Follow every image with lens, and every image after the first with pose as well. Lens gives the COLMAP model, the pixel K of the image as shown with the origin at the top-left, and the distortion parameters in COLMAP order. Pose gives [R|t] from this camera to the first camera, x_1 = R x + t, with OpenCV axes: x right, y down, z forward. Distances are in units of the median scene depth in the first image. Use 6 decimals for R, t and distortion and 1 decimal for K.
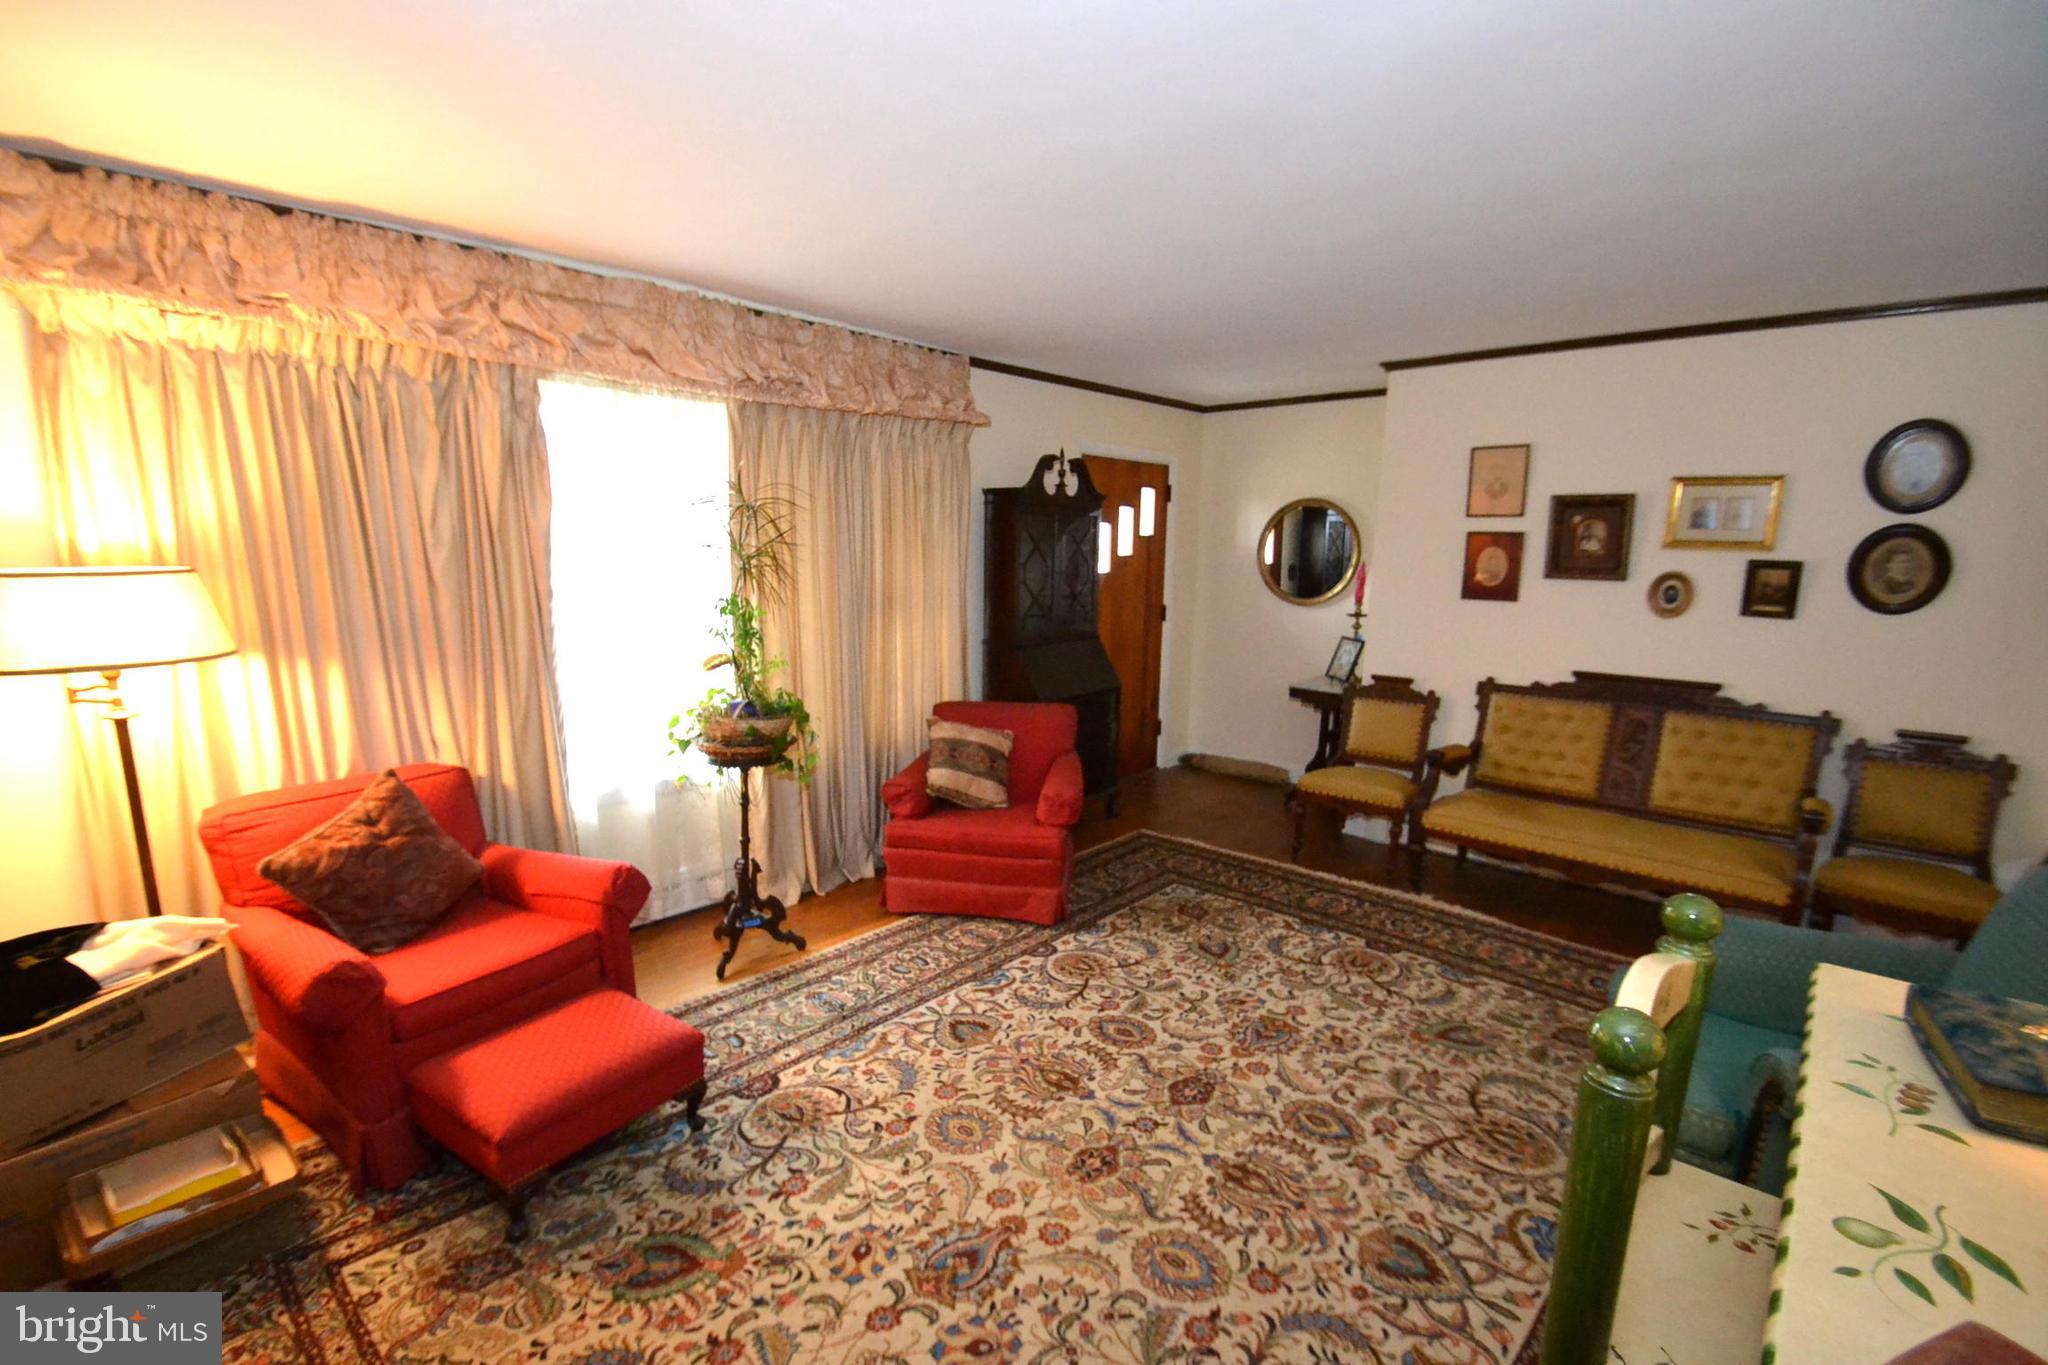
lens RADIAL K [[903.6, 0, 997.3], [0, 903.6, 721.1], [0, 0, 1]] dist [0.012112, -0.014434]
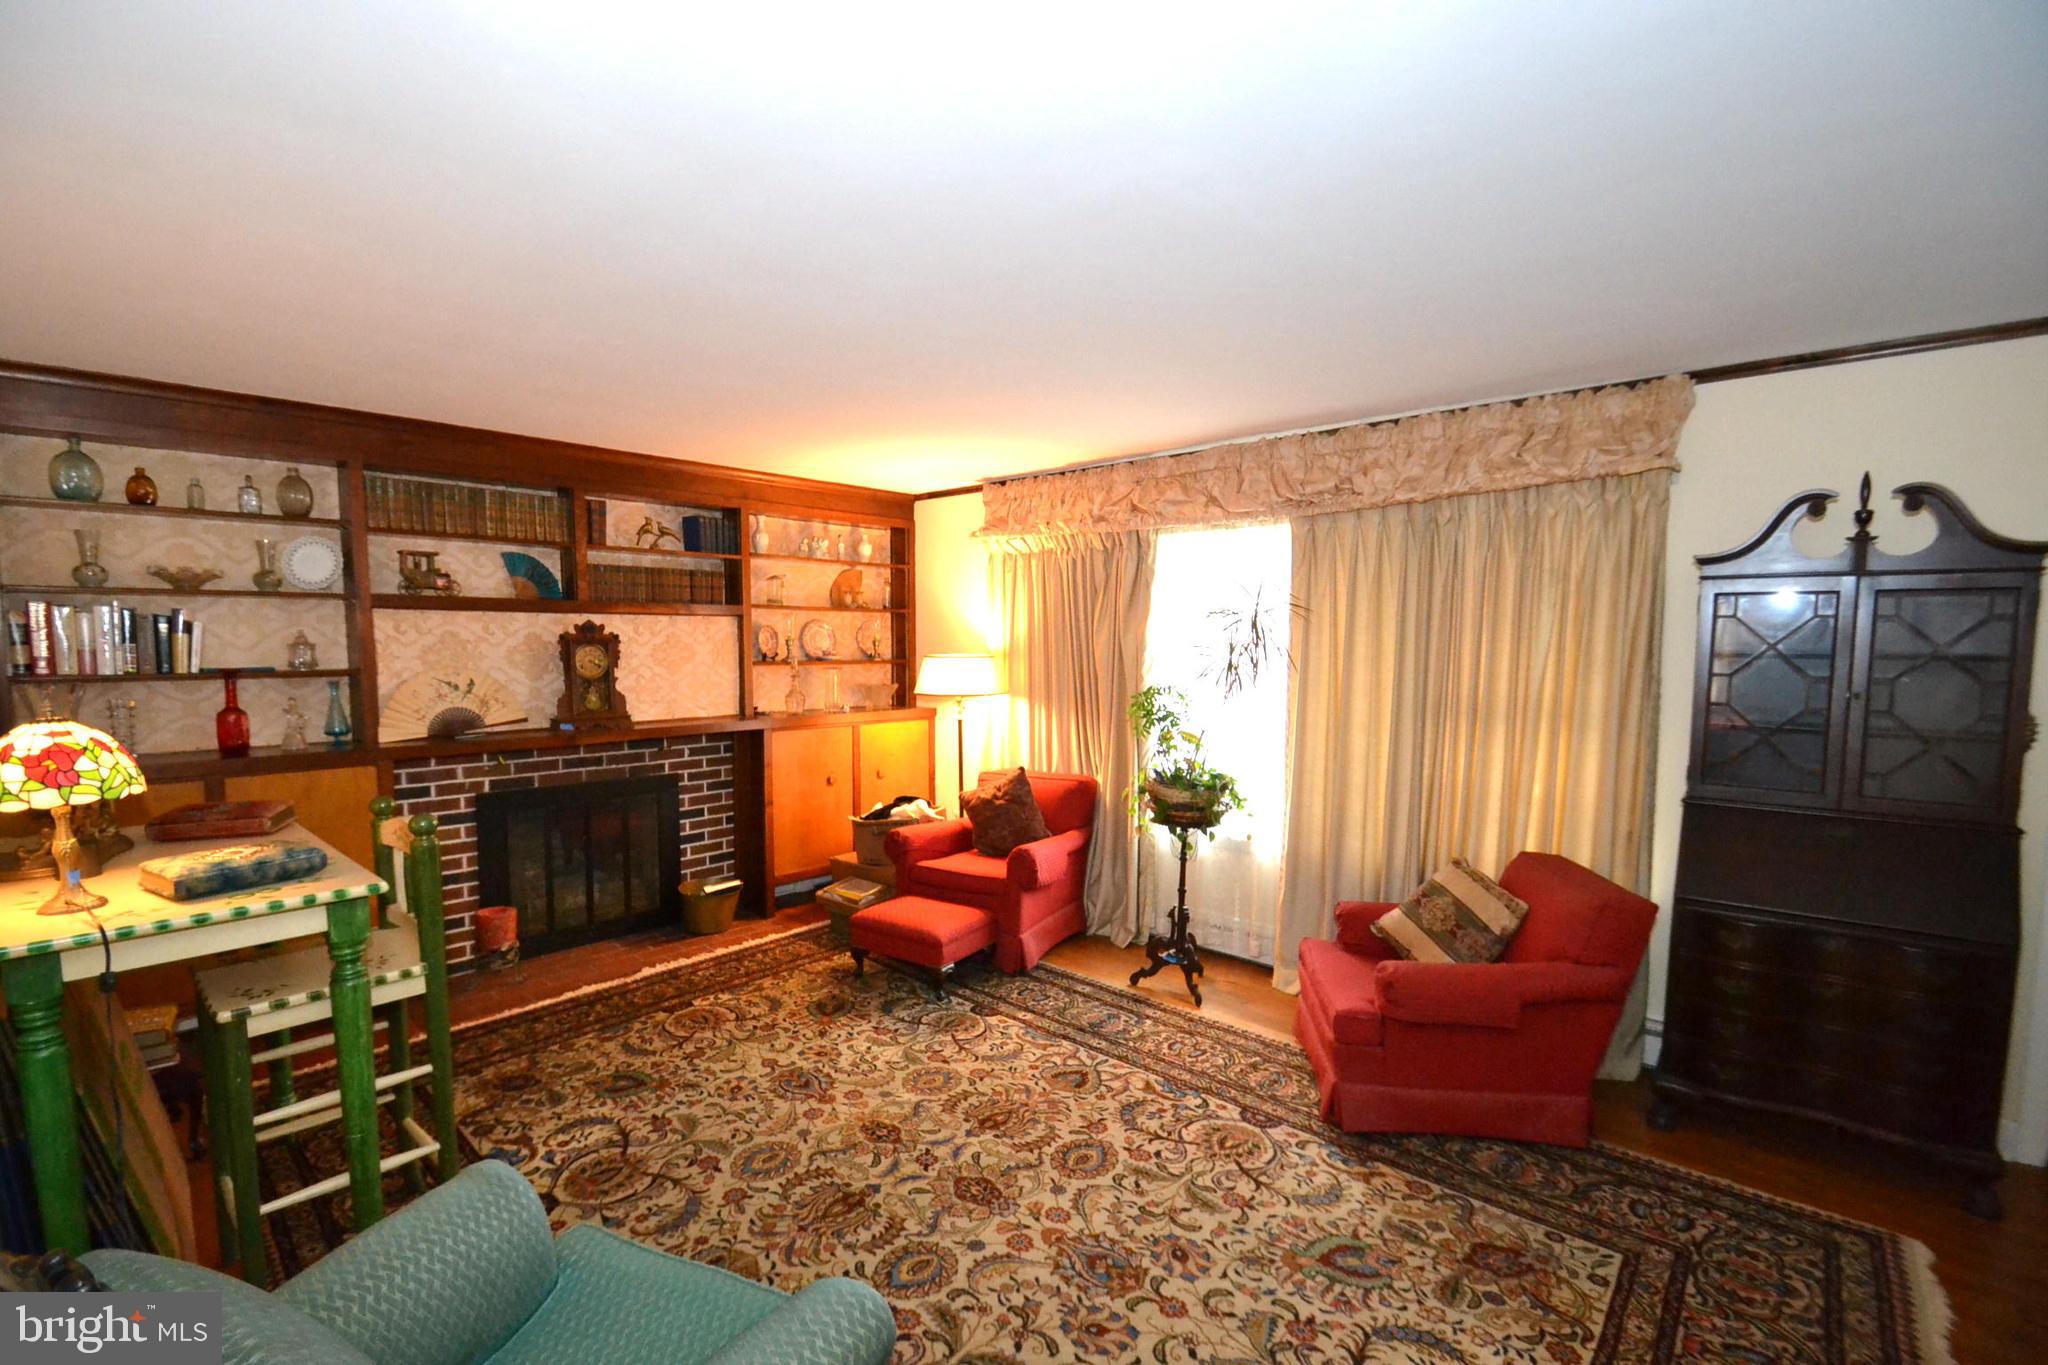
lens RADIAL K [[903.6, 0, 997.3], [0, 903.6, 721.1], [0, 0, 1]] dist [0.012112, -0.014434]
pose [[0.004640, 0.083204, -0.996522, 1.095836], [-0.190066, 0.978440, 0.080809, -0.166849], [0.981760, 0.189030, 0.020355, 0.858695]]
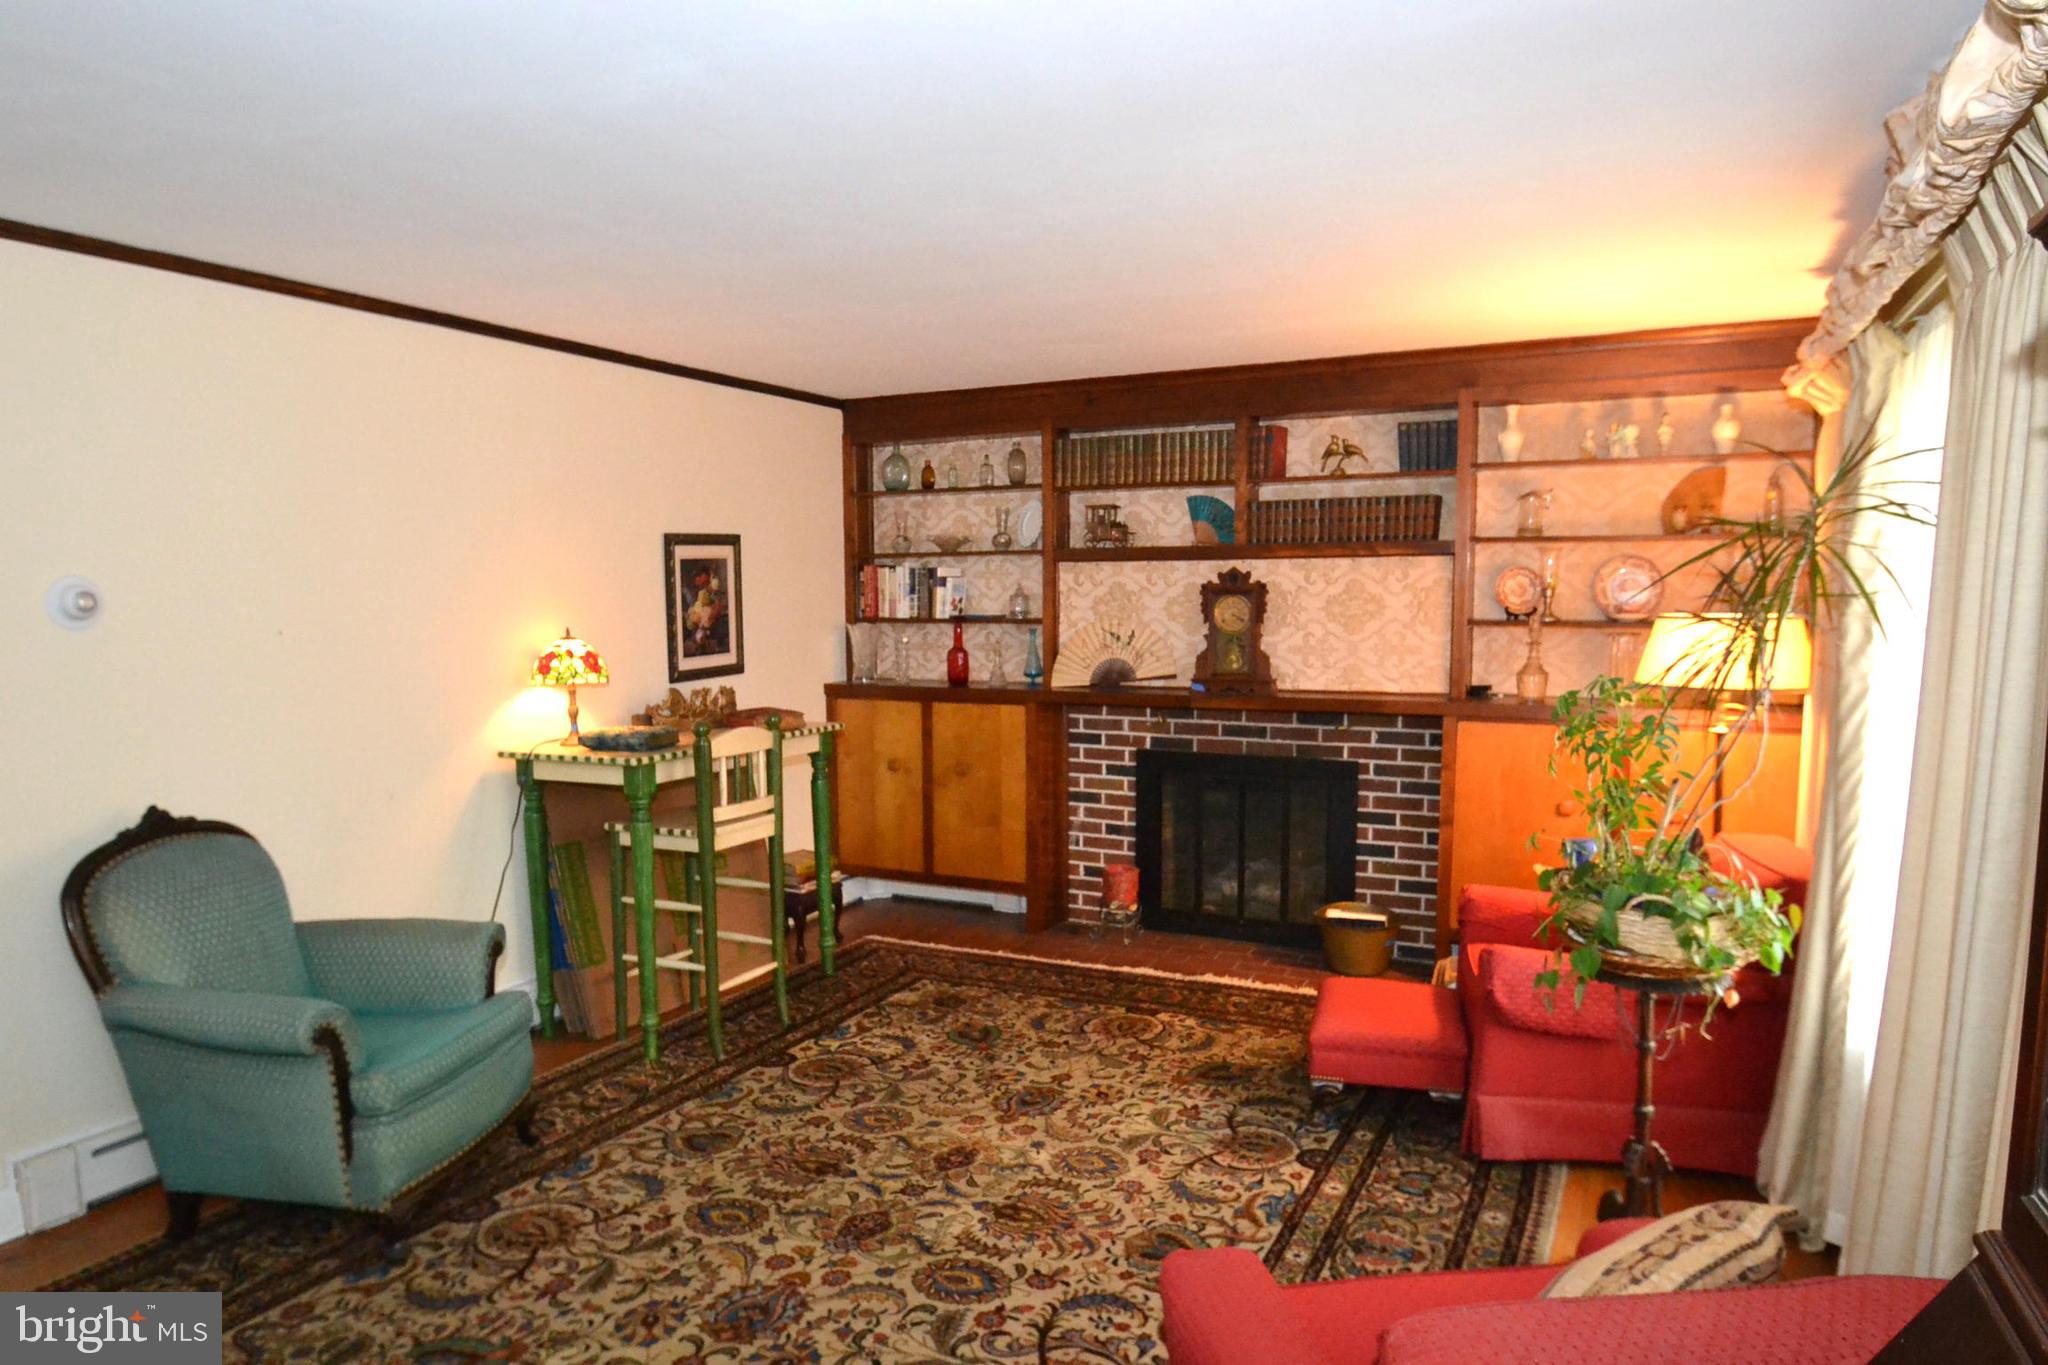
lens RADIAL K [[1277.1, 0, 1008.4], [0, 1277.1, 724.1], [0, 0, 1]] dist [-0.042869, -0.000377]
pose [[-0.955459, 0.029592, -0.293637, 0.401228], [-0.055415, 0.959274, 0.276988, -0.365075], [0.289874, 0.280923, -0.914907, 1.898487]]
